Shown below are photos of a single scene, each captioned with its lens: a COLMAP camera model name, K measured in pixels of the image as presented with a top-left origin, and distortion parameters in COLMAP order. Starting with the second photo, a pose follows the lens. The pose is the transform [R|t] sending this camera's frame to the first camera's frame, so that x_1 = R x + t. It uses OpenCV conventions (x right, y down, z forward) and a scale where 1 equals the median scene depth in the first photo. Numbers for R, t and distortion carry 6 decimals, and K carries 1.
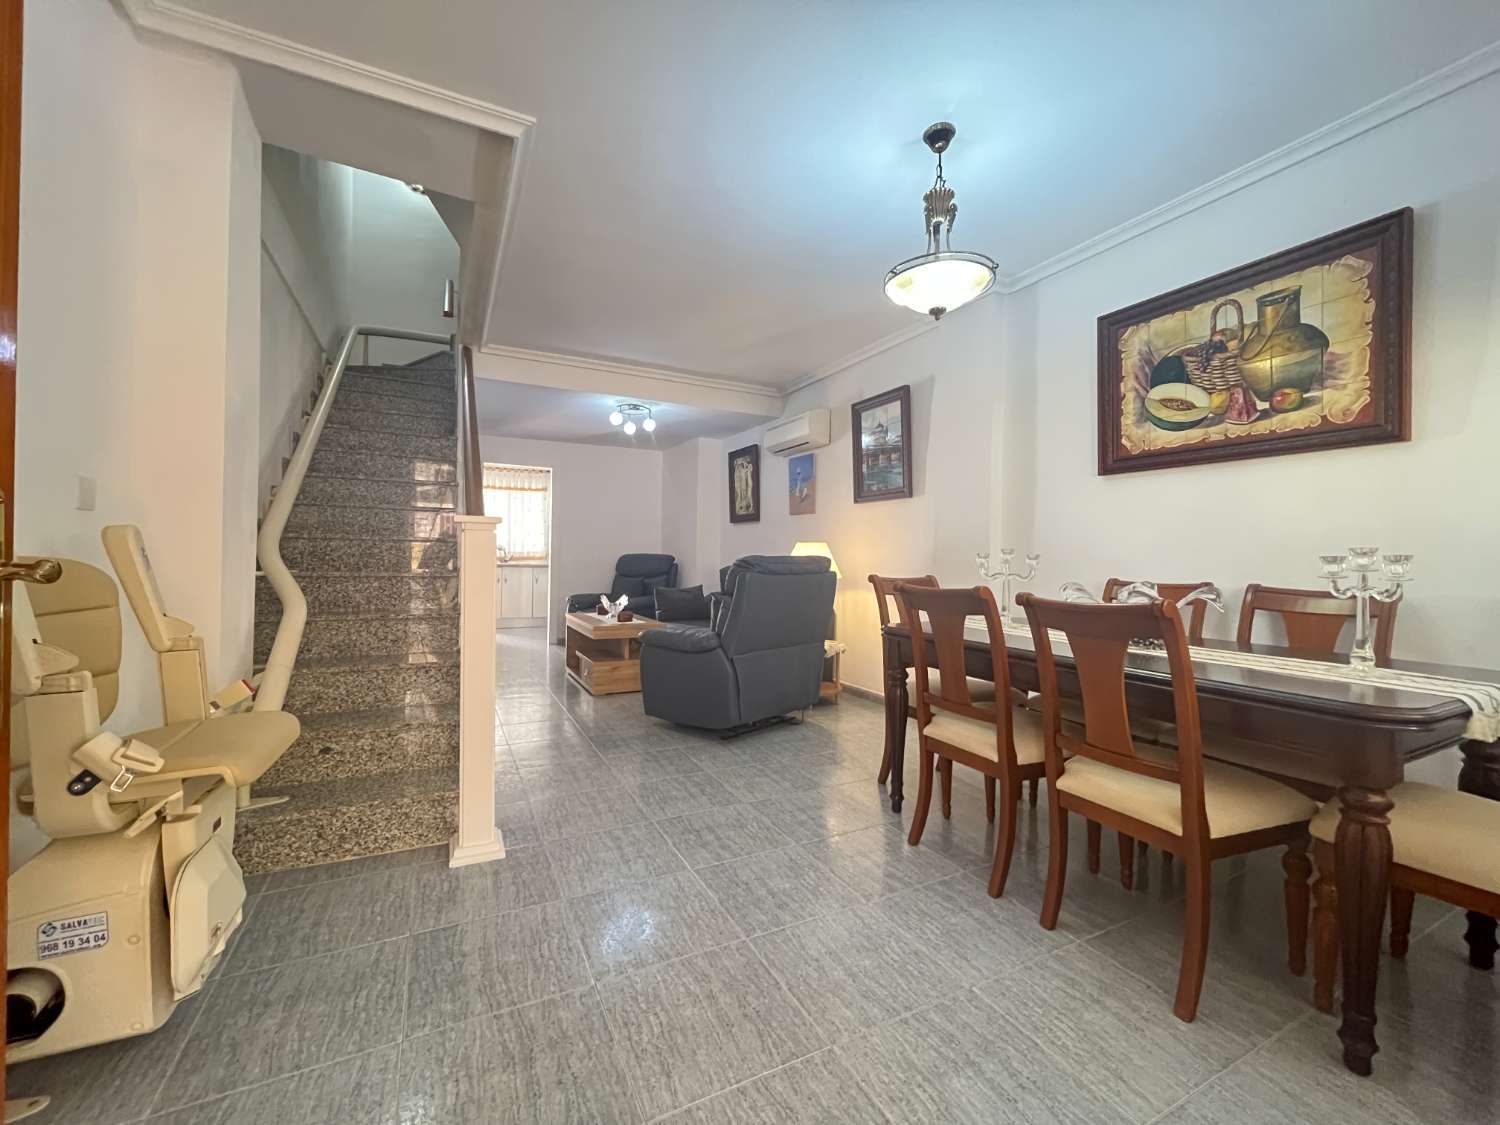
lens RADIAL K [[612.3, 0, 750.1], [0, 612.3, 559.4], [0, 0, 1]] dist [-0.002965, 0.000182]
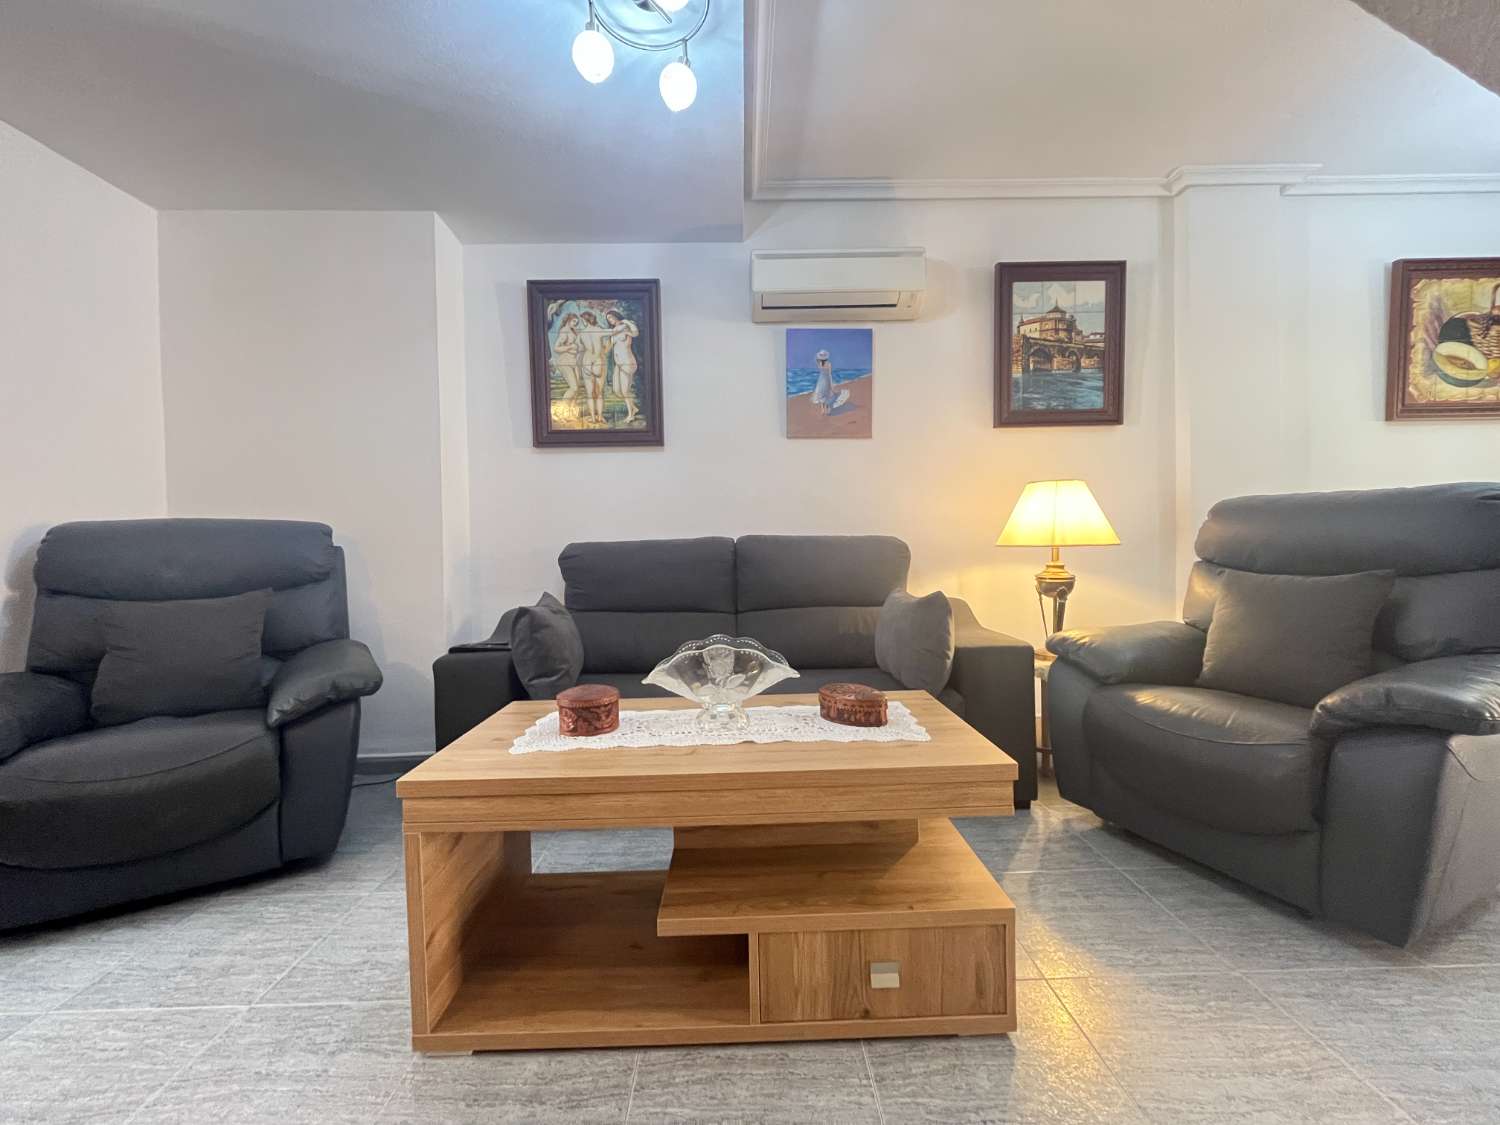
lens RADIAL K [[612.3, 0, 751.1], [0, 612.3, 559.8], [0, 0, 1]] dist [-0.002965, 0.000182]
pose [[0.442385, -0.052697, 0.895275, -0.924179], [0.031232, 0.998572, 0.043345, 0.017692], [-0.896281, 0.008786, 0.443400, 1.729577]]
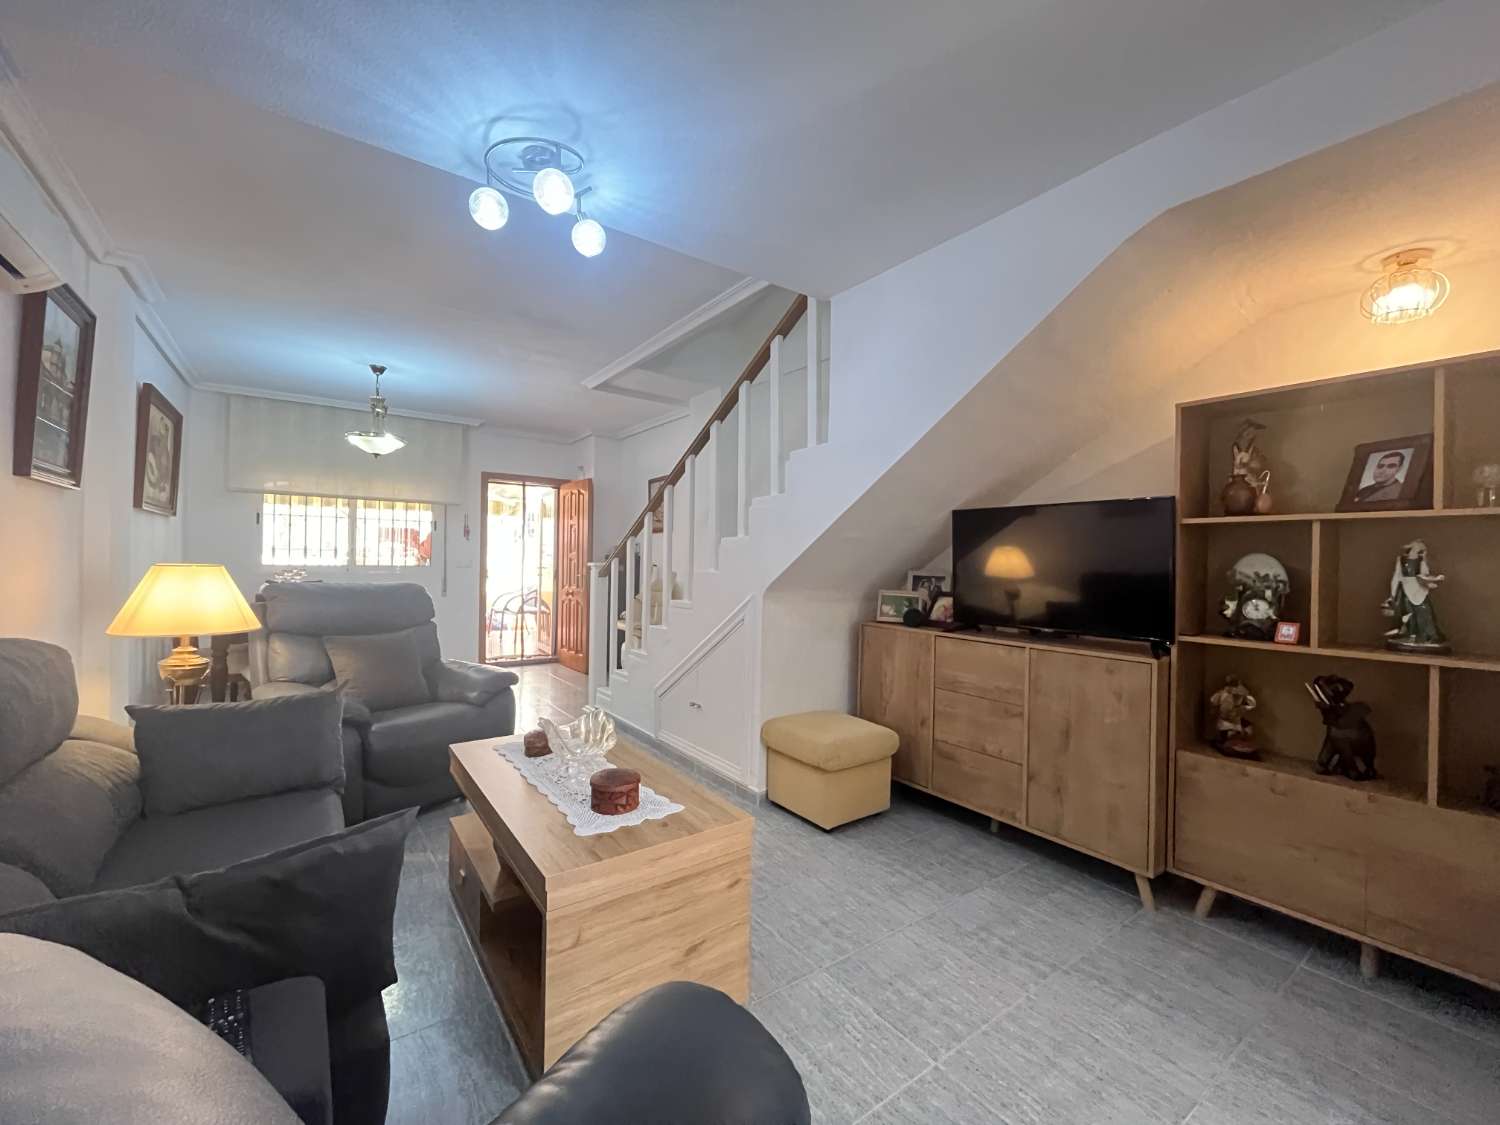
lens RADIAL K [[612.3, 0, 750.3], [0, 612.3, 557.0], [0, 0, 1]] dist [-0.002965, 0.000182]
pose [[-0.986375, -0.024837, -0.162628, -0.529894], [-0.025600, 0.999669, 0.002595, -0.083161], [0.162509, 0.006722, -0.986684, 2.805431]]
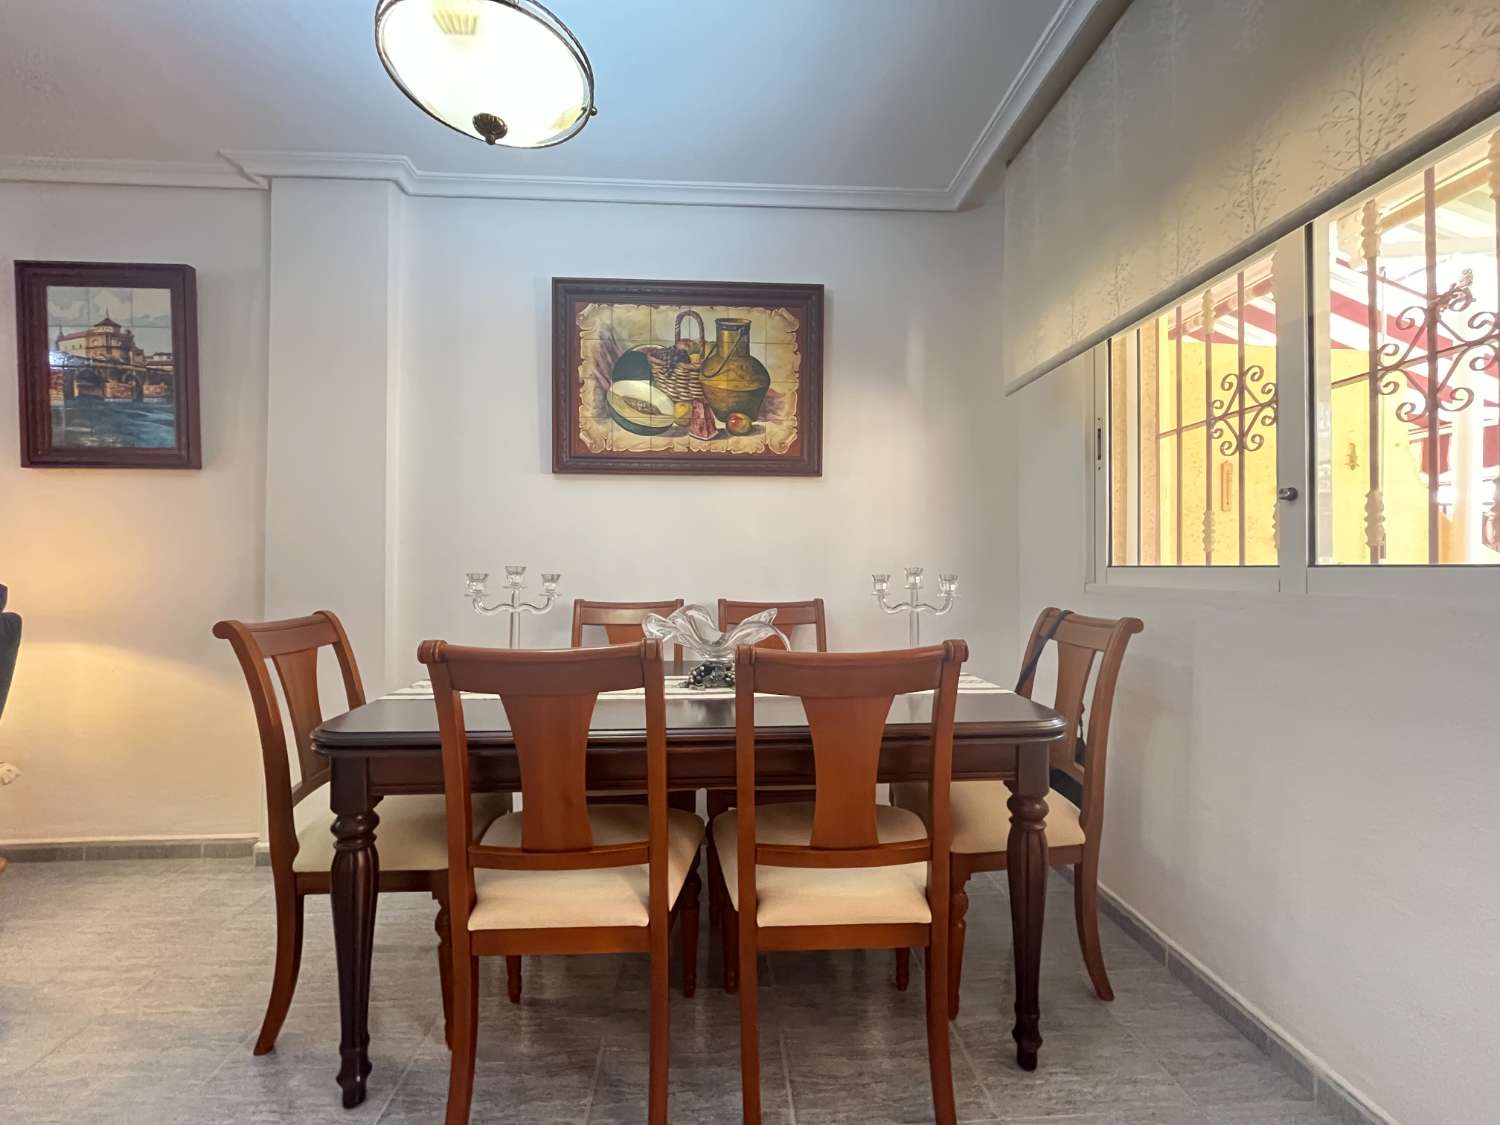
lens RADIAL K [[612.3, 0, 747.0], [0, 612.3, 559.4], [0, 0, 1]] dist [-0.002965, 0.000182]
pose [[0.397950, -0.000125, 0.917407, -0.082923], [0.008721, 0.999955, -0.003647, -0.019655], [-0.917366, 0.009452, 0.397933, 0.509688]]
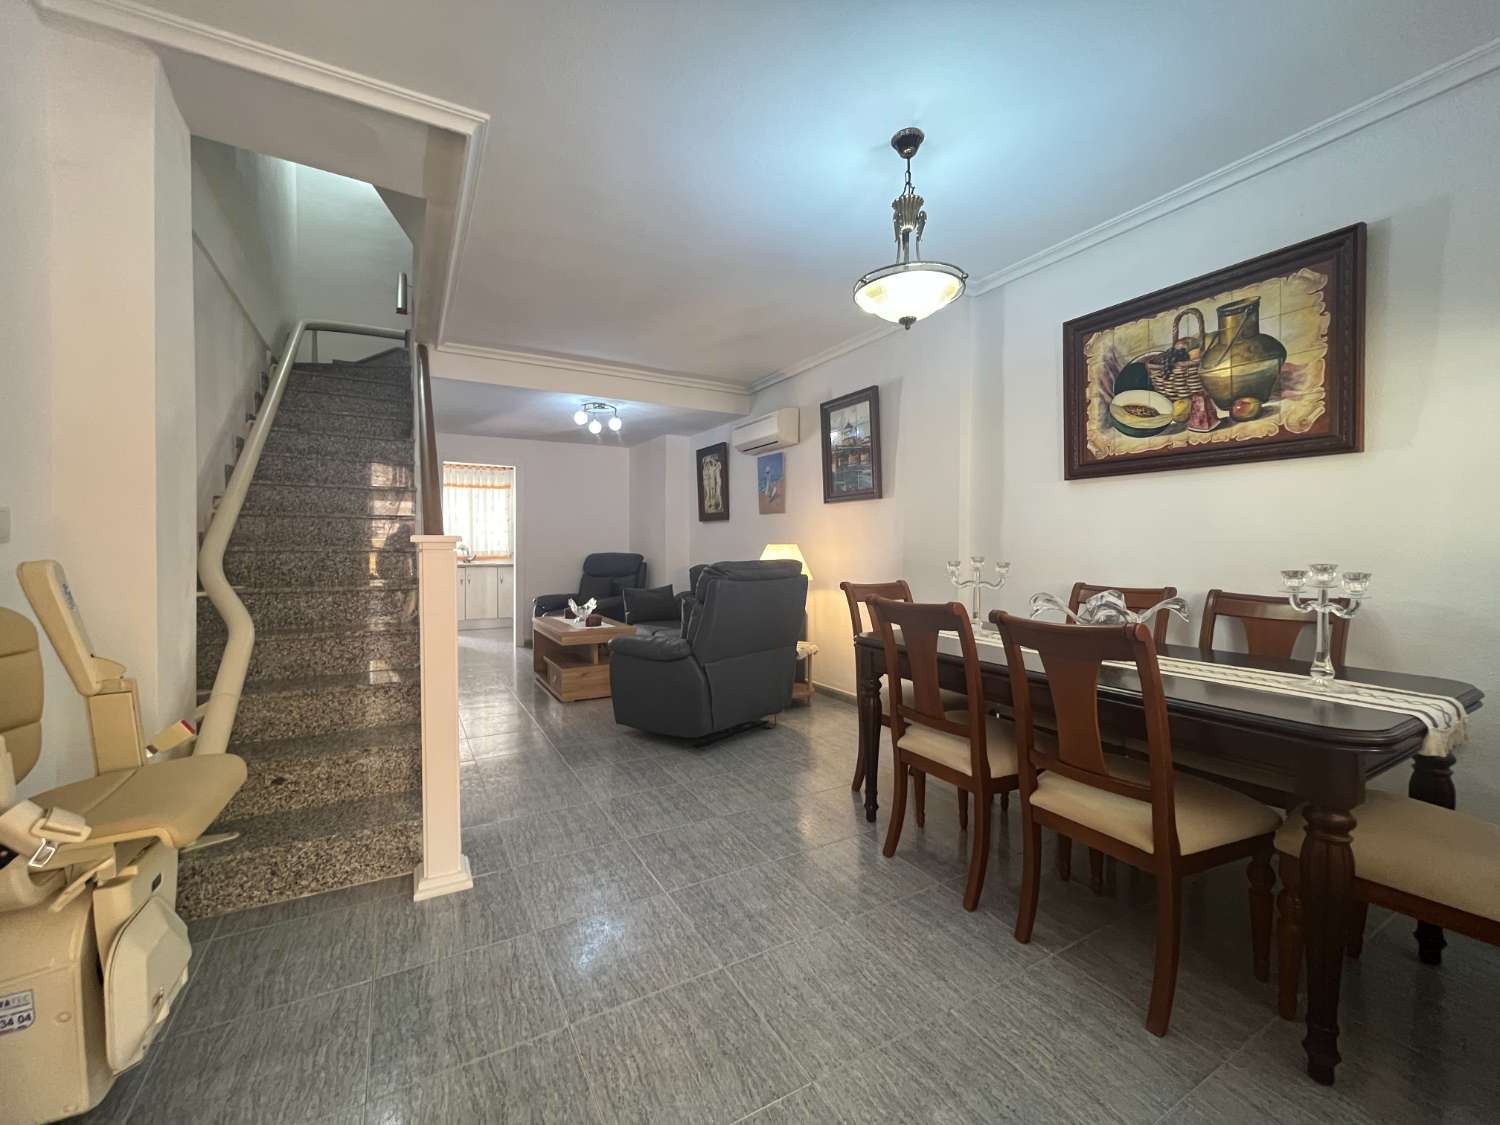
lens RADIAL K [[612.3, 0, 749.2], [0, 612.3, 559.3], [0, 0, 1]] dist [-0.002965, 0.000182]
pose [[0.998719, -0.014427, 0.048491, -0.002344], [0.013640, 0.999770, 0.016535, -0.034773], [-0.048718, -0.015853, 0.998687, 0.016486]]
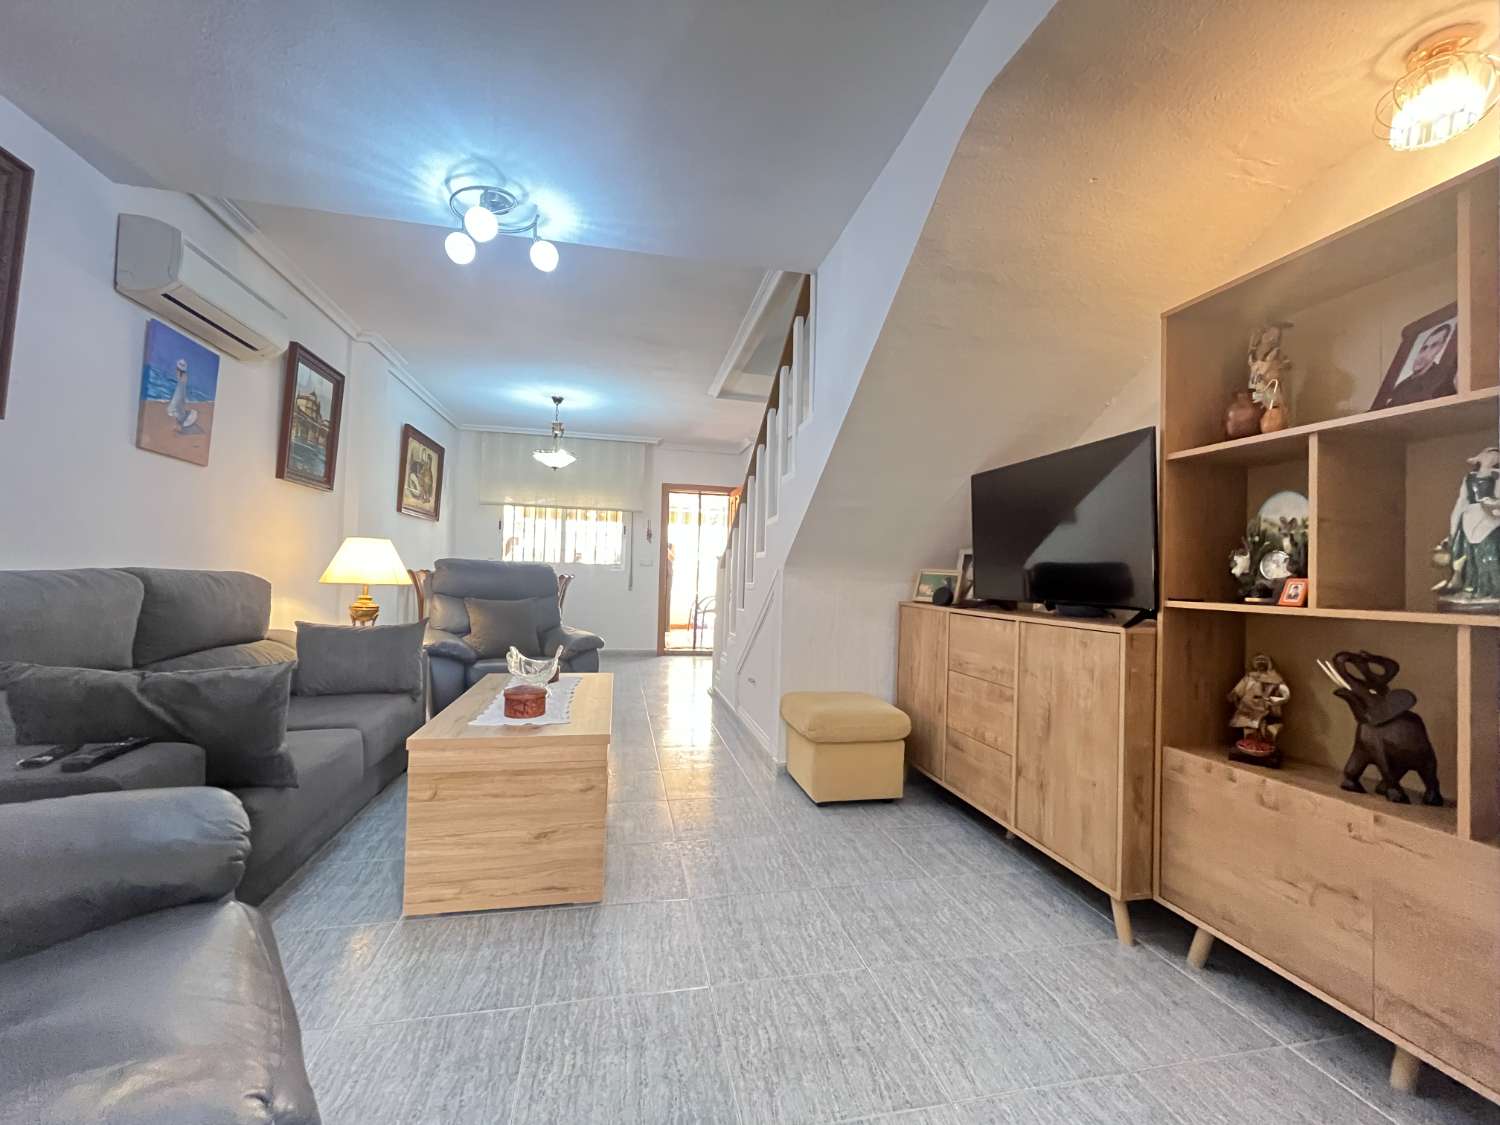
lens RADIAL K [[612.3, 0, 751.7], [0, 612.3, 556.4], [0, 0, 1]] dist [-0.002965, 0.000182]
pose [[-0.967937, -0.027058, 0.249733, -0.990349], [-0.033331, 0.999225, -0.020925, -0.004941], [-0.248974, -0.028578, -0.968088, 2.833796]]
